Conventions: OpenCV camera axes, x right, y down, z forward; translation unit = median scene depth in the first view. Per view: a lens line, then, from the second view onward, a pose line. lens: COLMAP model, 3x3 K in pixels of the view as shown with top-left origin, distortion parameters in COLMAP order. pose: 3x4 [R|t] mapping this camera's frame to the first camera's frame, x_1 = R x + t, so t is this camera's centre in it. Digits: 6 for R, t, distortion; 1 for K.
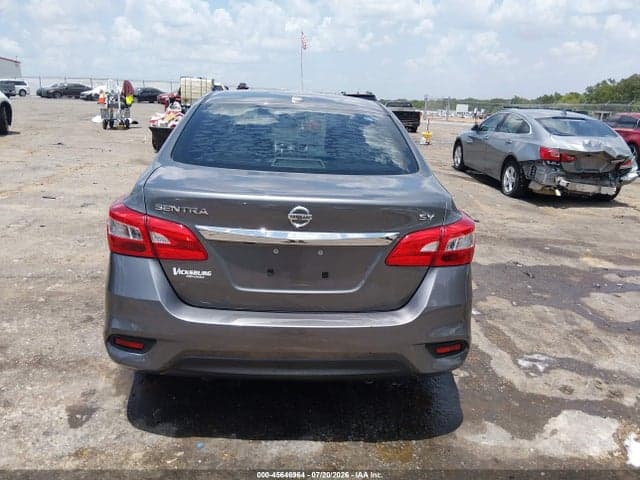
lens RADIAL K [[490.5, 0, 320.0], [0, 490.5, 240.0], [0, 0, 1]] dist [0.037153, -0.079165]
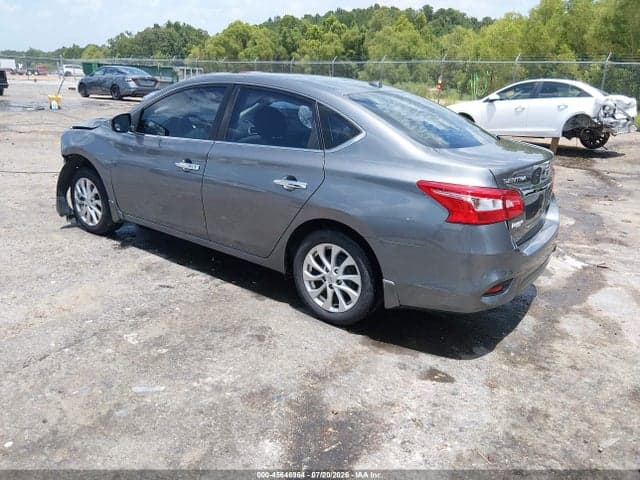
lens RADIAL K [[490.5, 0, 320.0], [0, 490.5, 240.0], [0, 0, 1]] dist [0.037153, -0.079165]
pose [[0.641829, -0.263557, 0.720135, -1.406024], [0.198809, 0.964164, 0.175677, -0.209033], [-0.740629, 0.030415, 0.671226, 0.413164]]
